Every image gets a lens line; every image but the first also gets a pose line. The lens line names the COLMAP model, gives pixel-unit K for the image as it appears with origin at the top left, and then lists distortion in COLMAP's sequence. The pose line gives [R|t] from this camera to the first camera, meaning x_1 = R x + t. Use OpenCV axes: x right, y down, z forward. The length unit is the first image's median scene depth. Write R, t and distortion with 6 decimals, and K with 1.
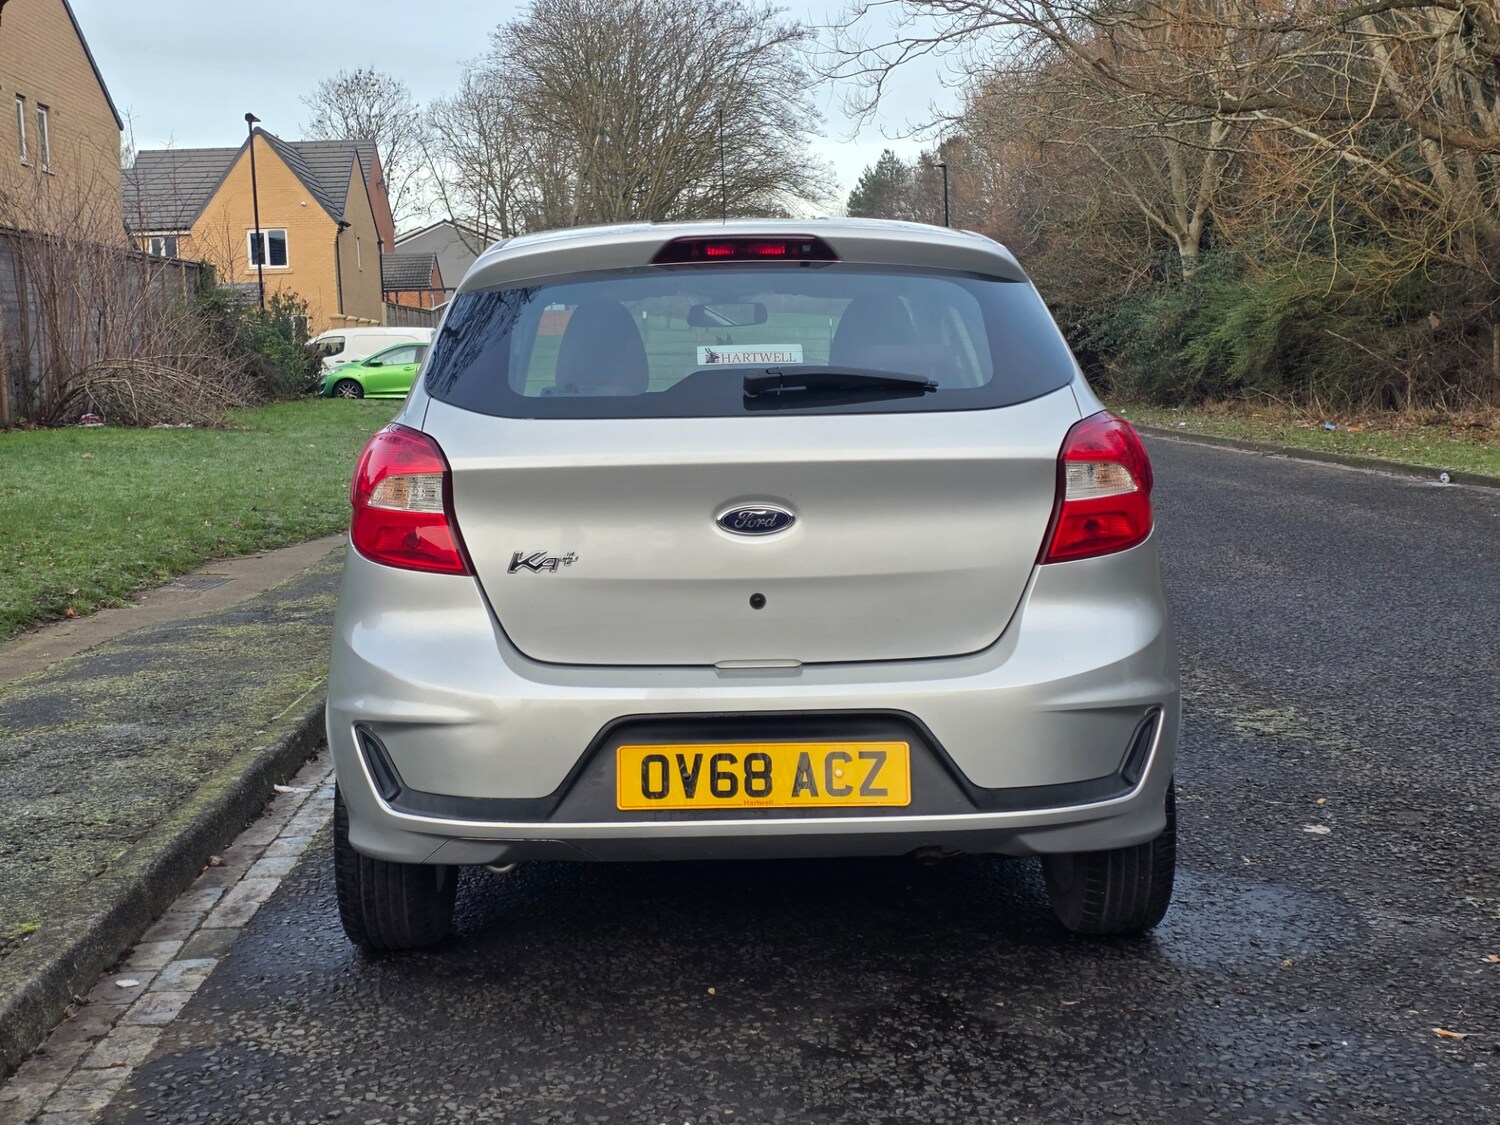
lens RADIAL K [[2044.5, 0, 739.5], [0, 2044.5, 513.2], [0, 0, 1]] dist [0.196371, -0.506540]
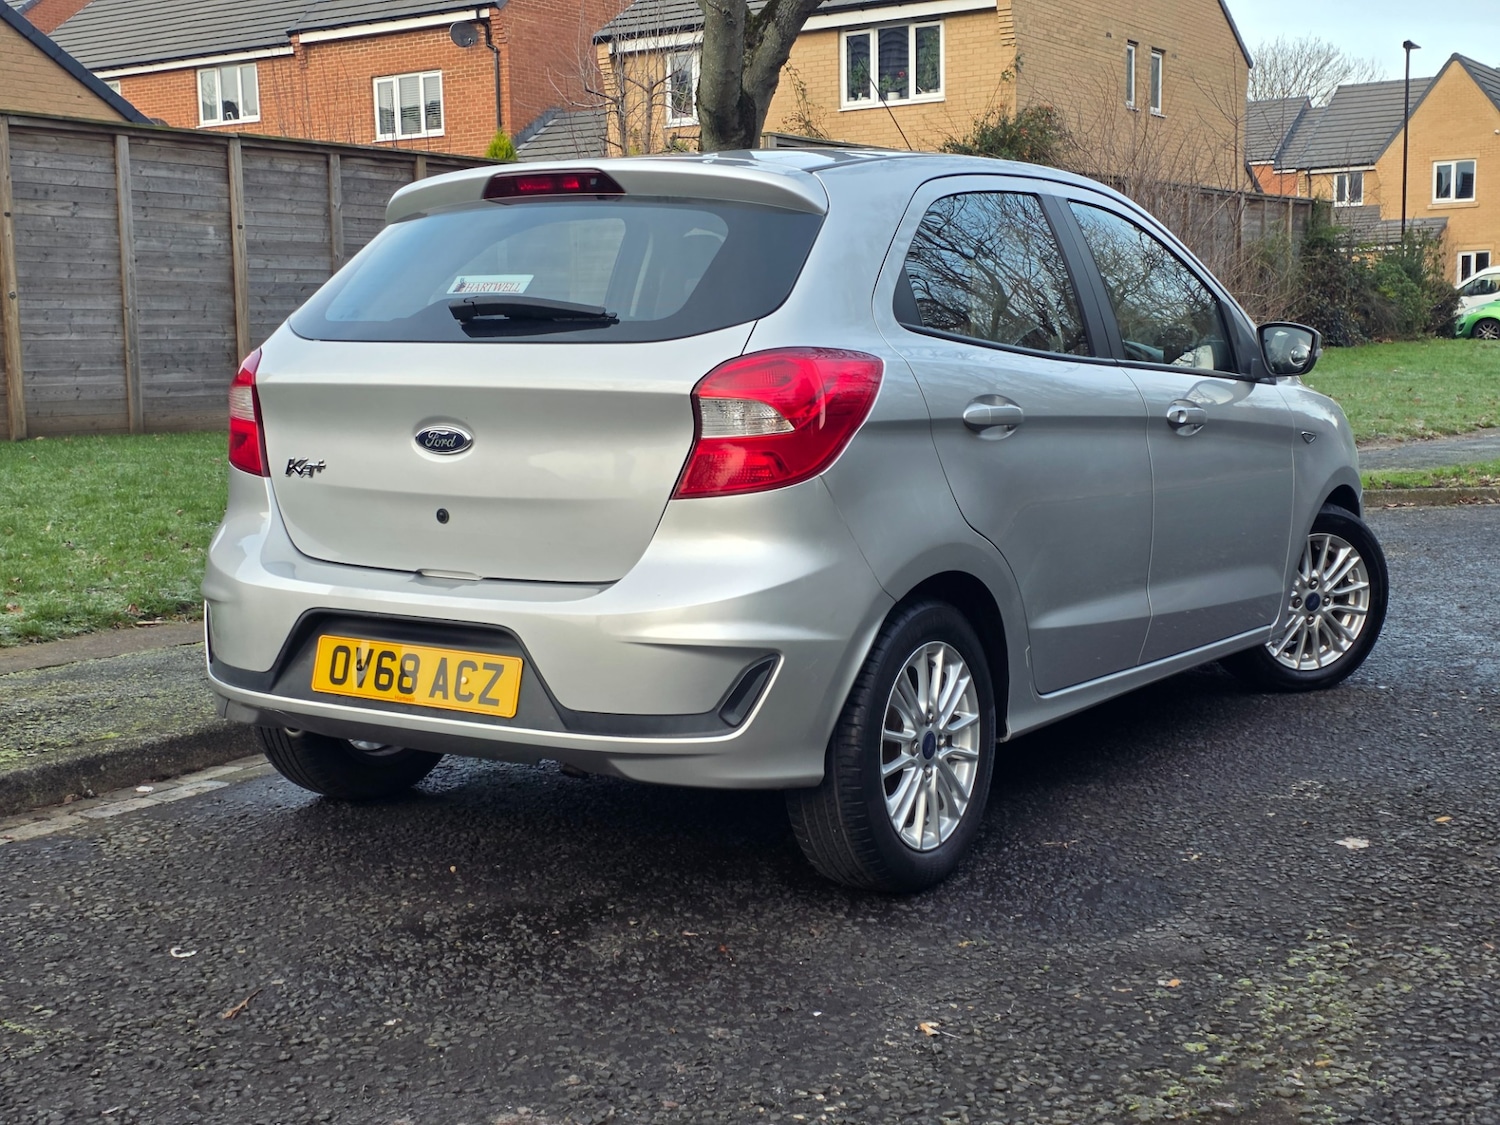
lens RADIAL K [[2036.1, 0, 751.4], [0, 2036.1, 584.7], [0, 0, 1]] dist [0.210551, -0.565652]
pose [[0.822819, 0.087592, -0.561513, 0.664182], [-0.051870, 0.995502, 0.079283, -0.013042], [0.565931, -0.036110, 0.823661, 0.180725]]
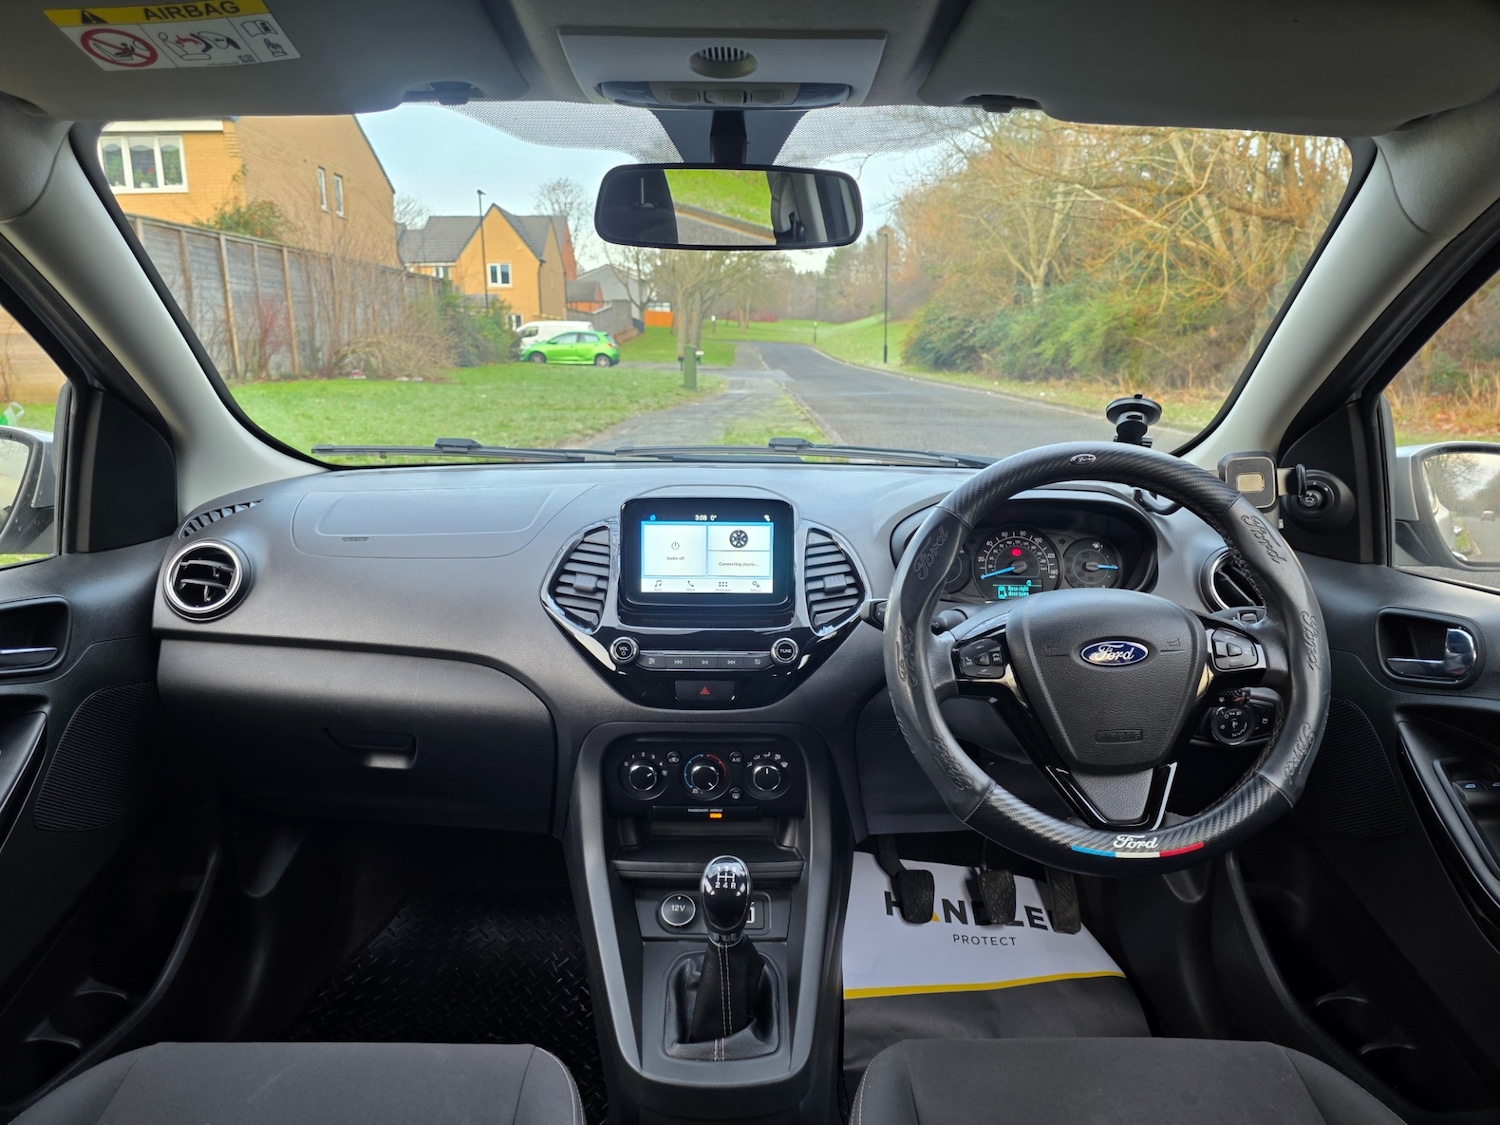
lens RADIAL K [[1024.3, 0, 749.1], [0, 1024.3, 543.1], [0, 0, 1]] dist [0.045590, -0.052093]
pose [[0.999545, 0.028120, -0.010949, 0.002747], [-0.026667, 0.992933, 0.115645, -0.089702], [0.014124, -0.115300, 0.993230, 1.165720]]
